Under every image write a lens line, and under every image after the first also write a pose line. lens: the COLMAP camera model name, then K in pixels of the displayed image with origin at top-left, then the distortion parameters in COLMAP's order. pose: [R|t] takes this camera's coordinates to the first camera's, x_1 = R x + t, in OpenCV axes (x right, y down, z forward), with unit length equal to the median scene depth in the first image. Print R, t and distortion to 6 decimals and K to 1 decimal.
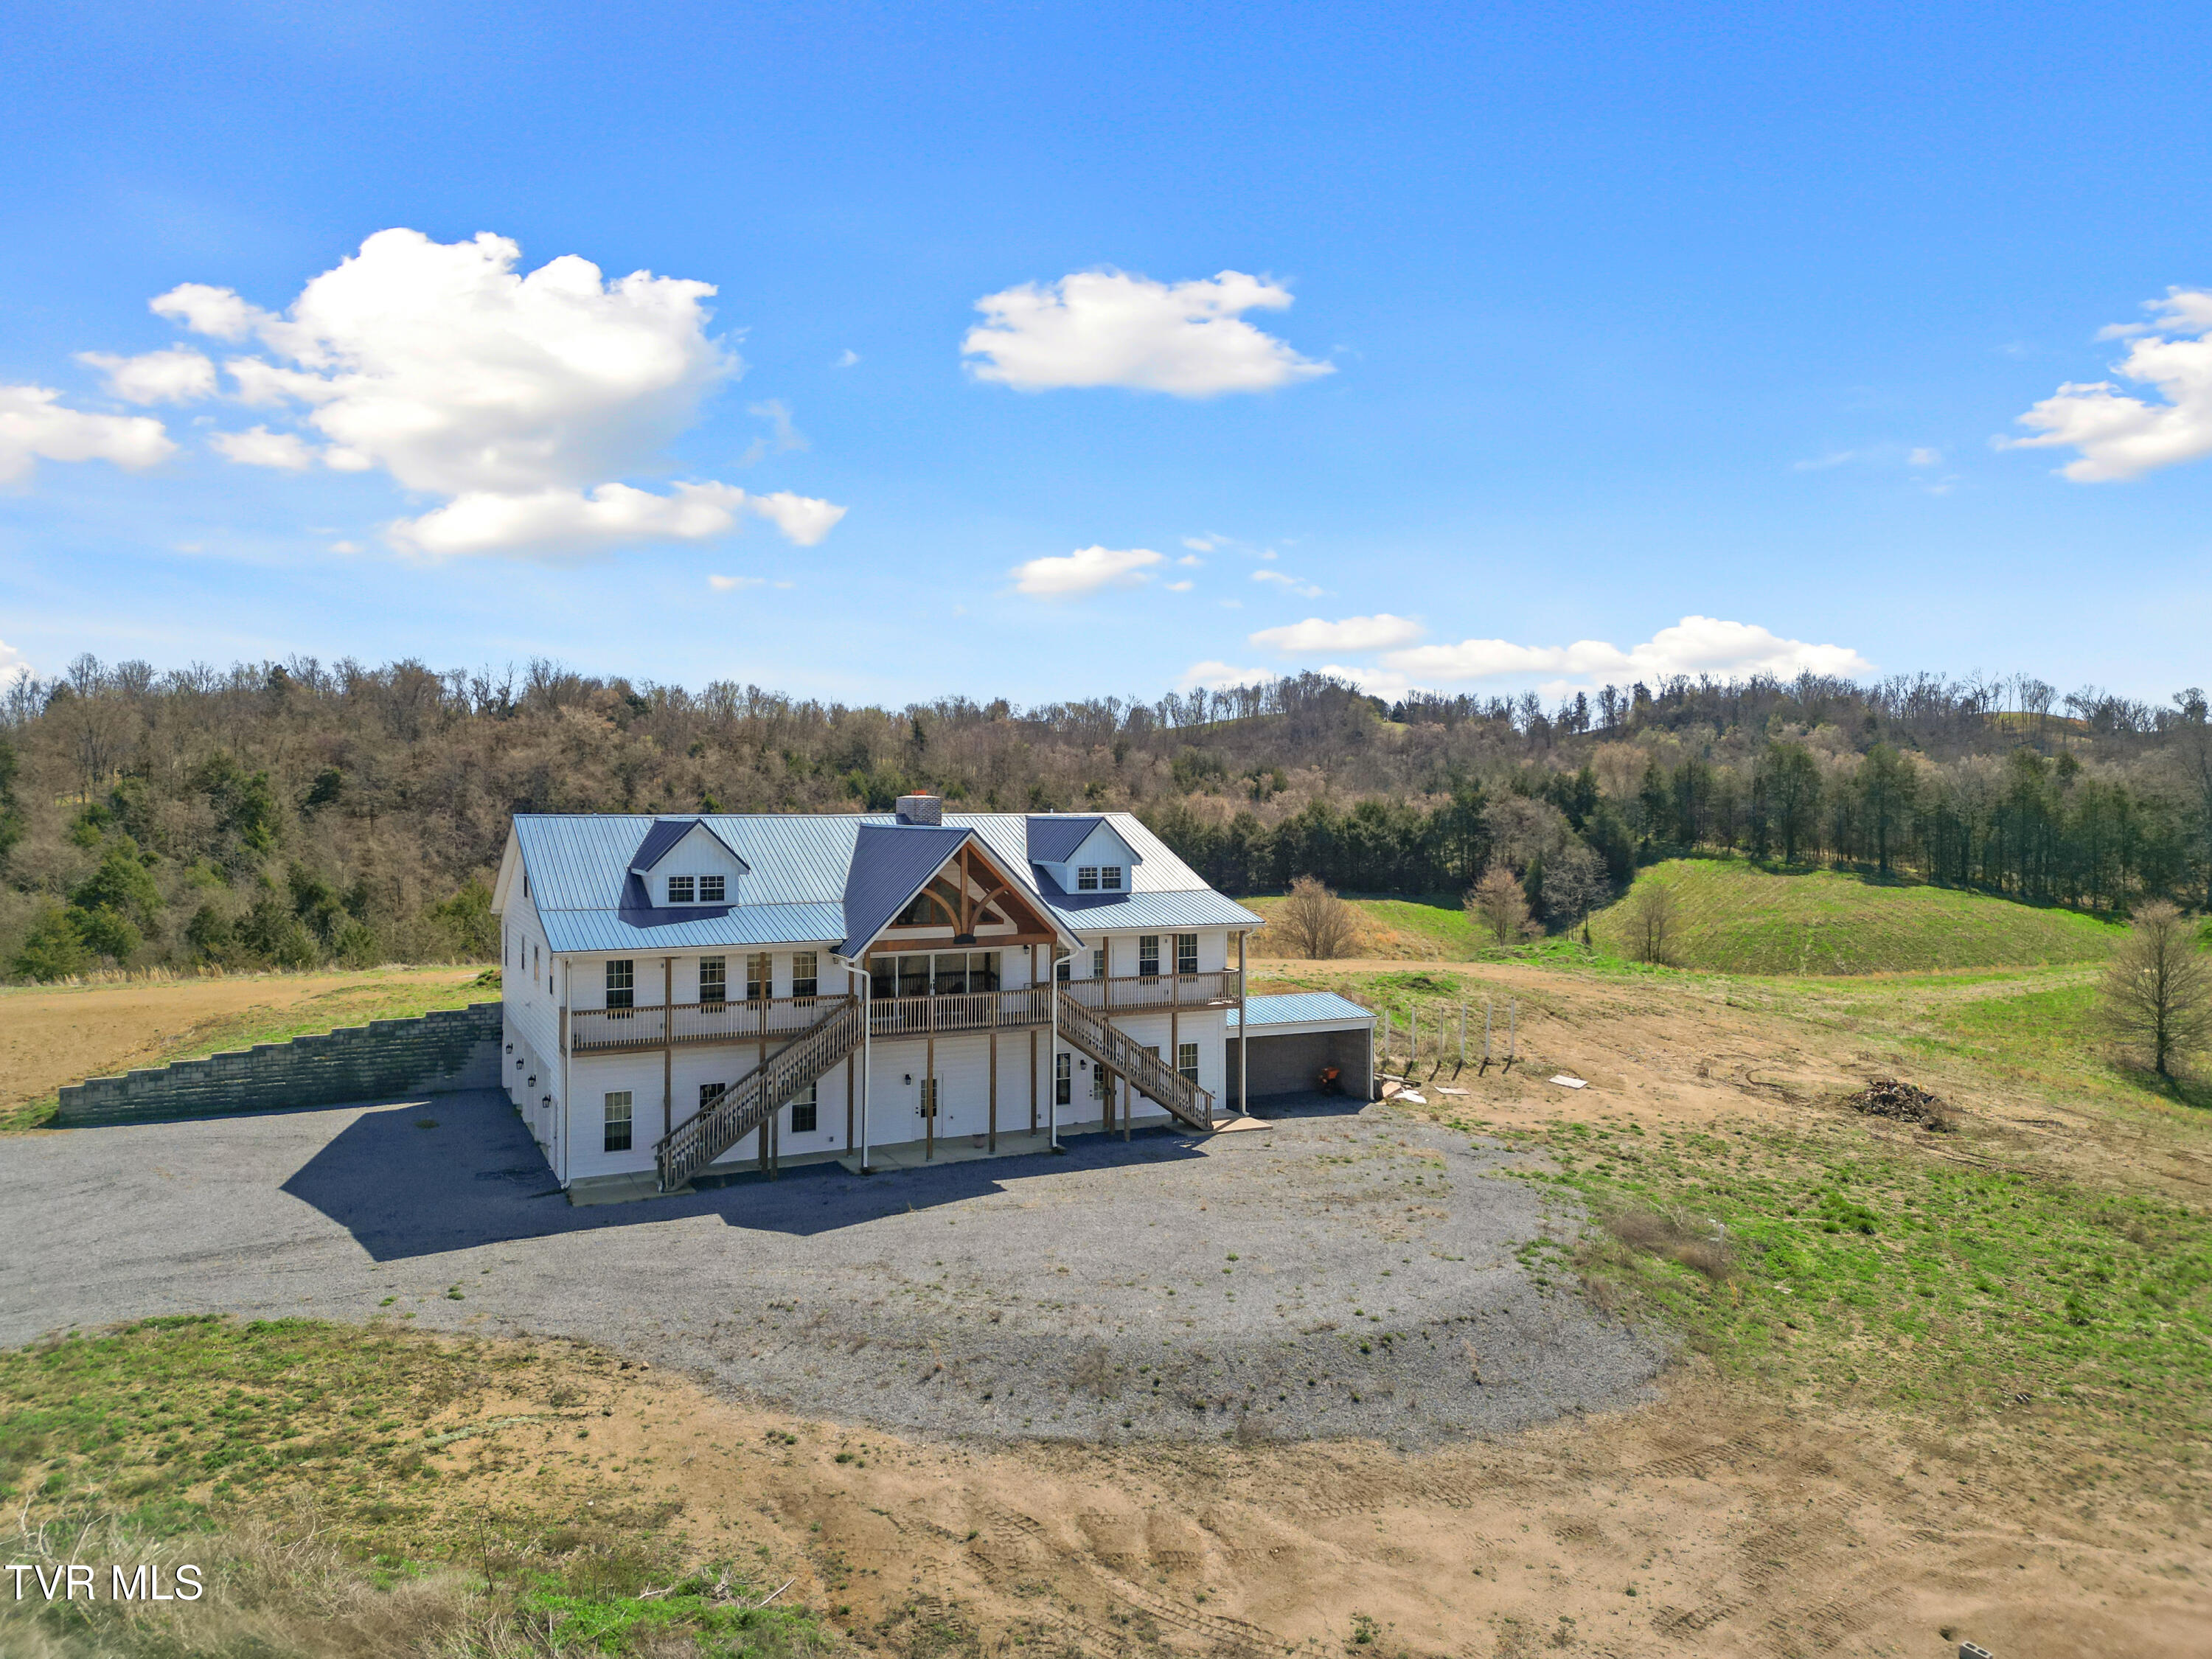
lens RADIAL K [[1546.3, 0, 1100.1], [0, 1546.3, 816.7], [0, 0, 1]] dist [0.087099, -0.092846]
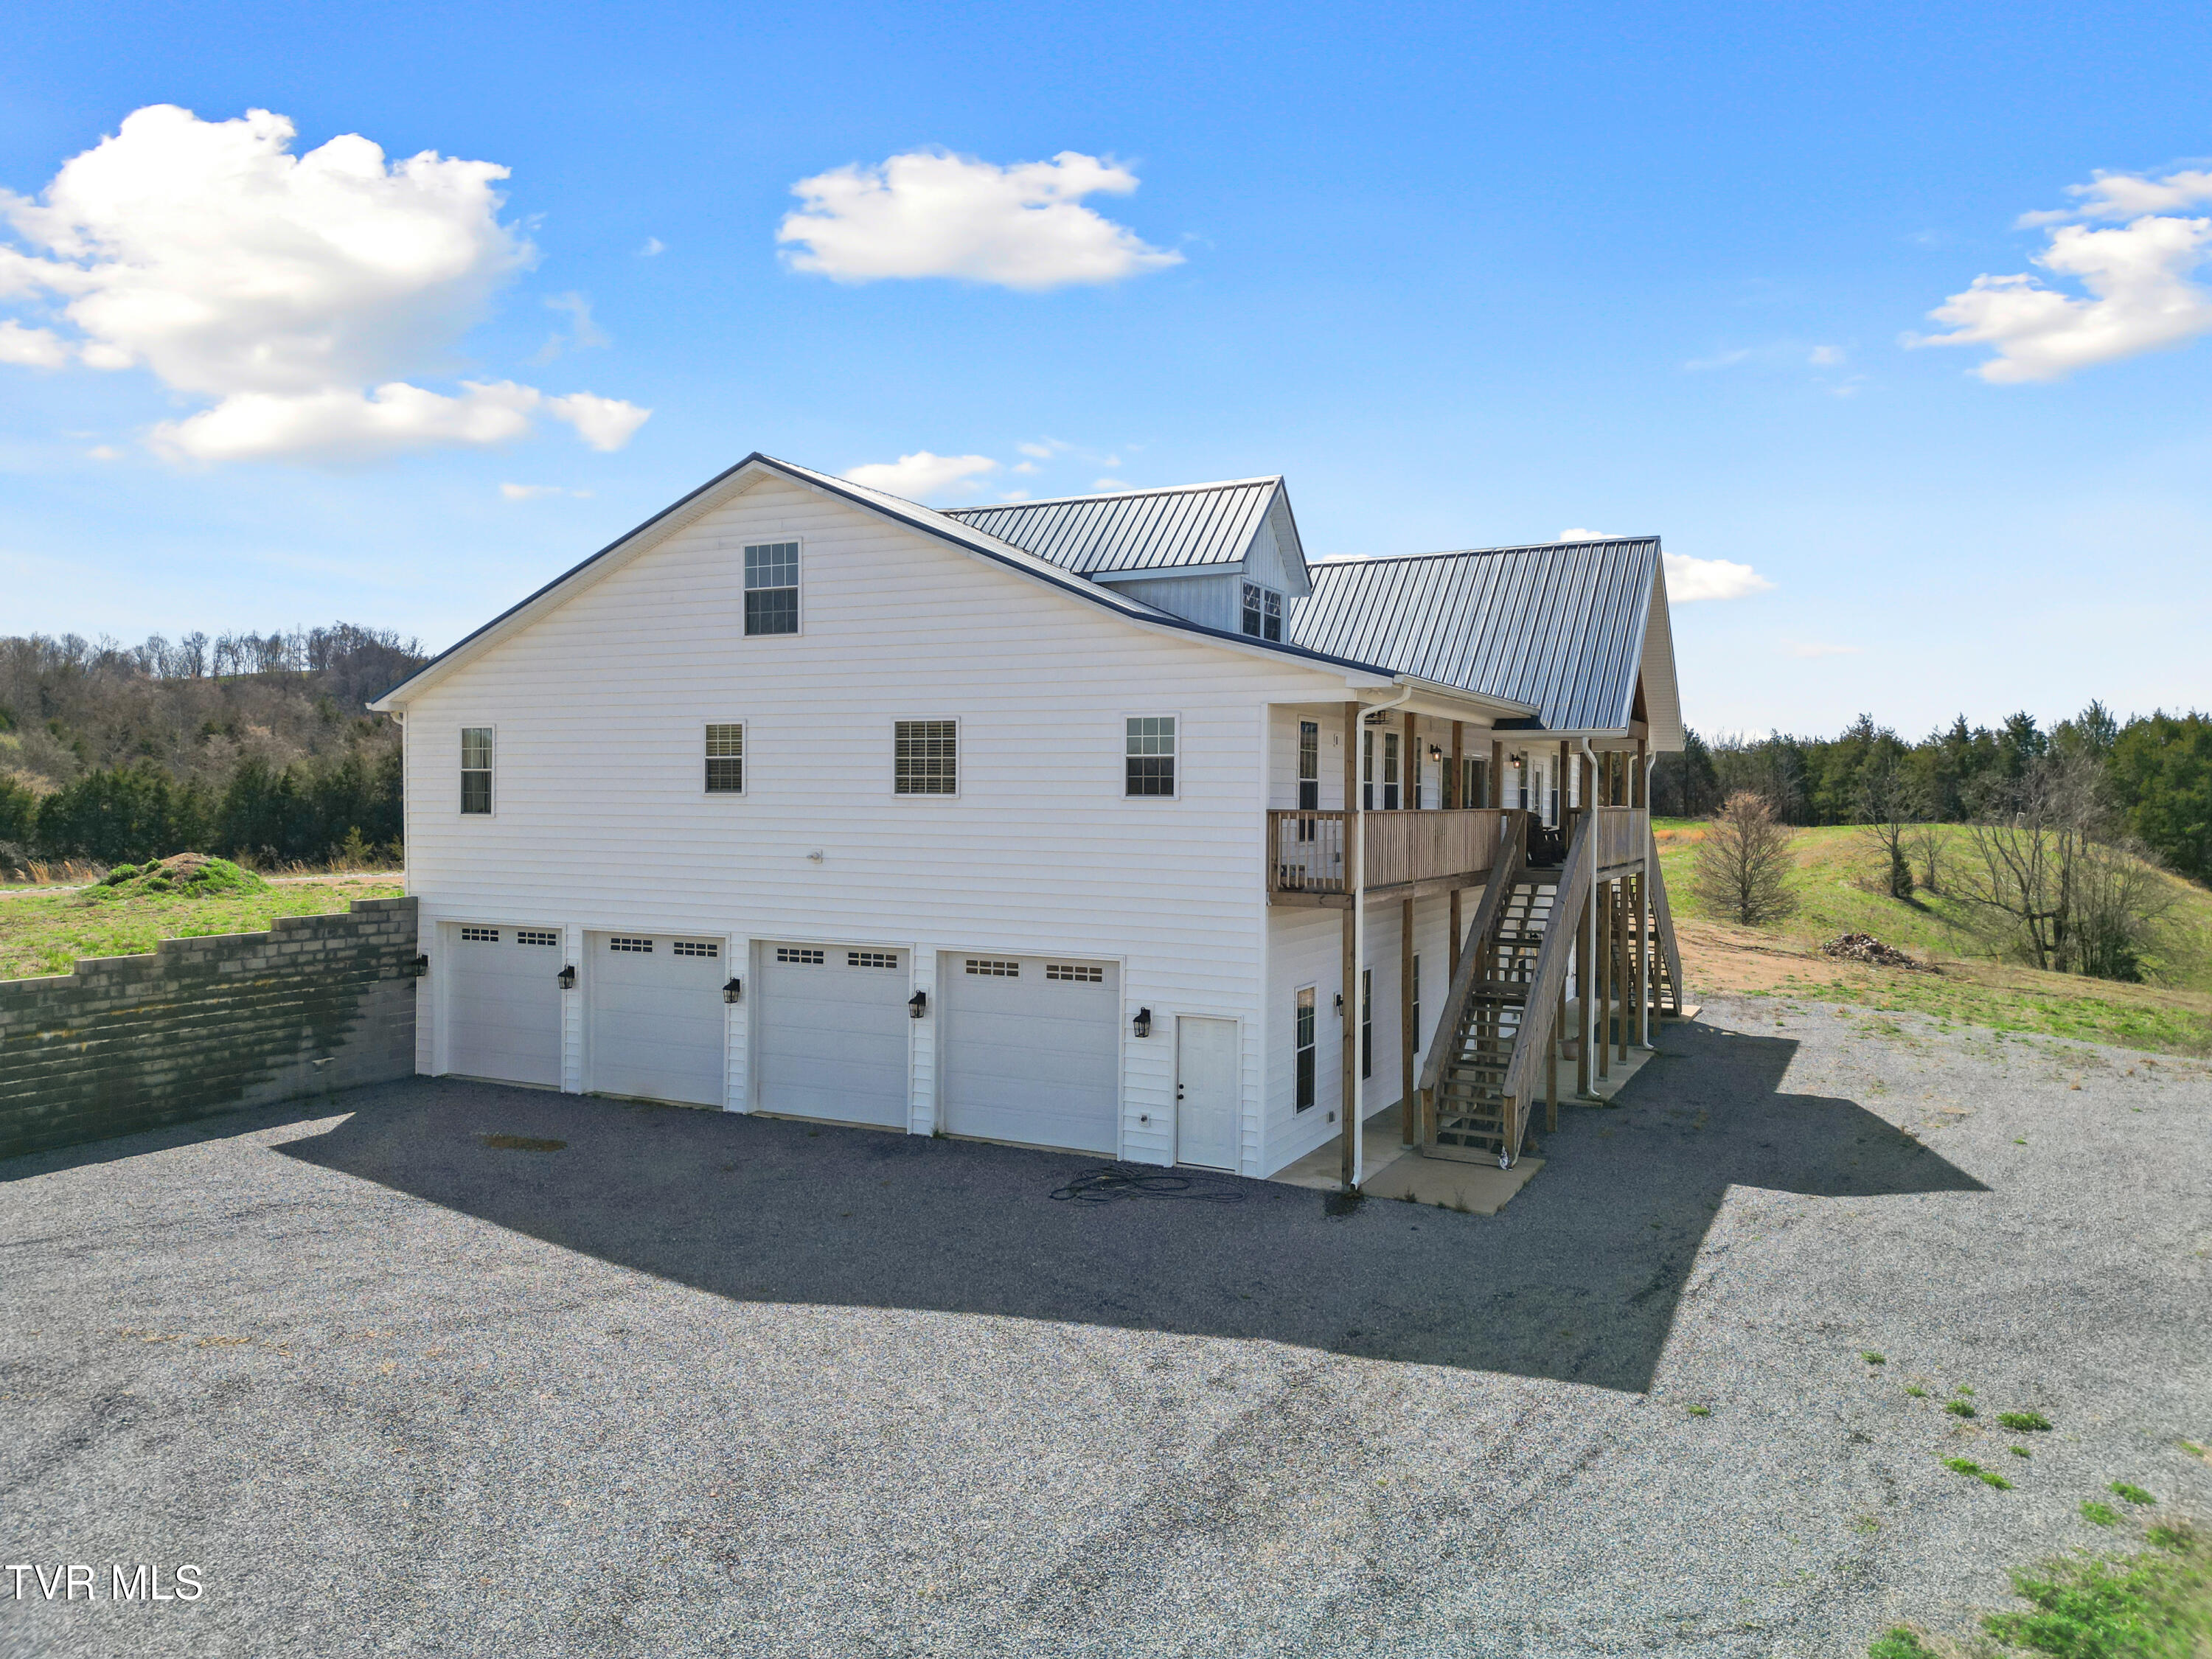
lens RADIAL K [[1541.5, 0, 1100.2], [0, 1541.5, 825.3], [0, 0, 1]] dist [0.088167, -0.092223]
pose [[0.804265, -0.004357, 0.594254, -0.544773], [-0.001967, 0.999948, 0.009995, 0.100212], [-0.594267, -0.009207, 0.804215, 0.541187]]
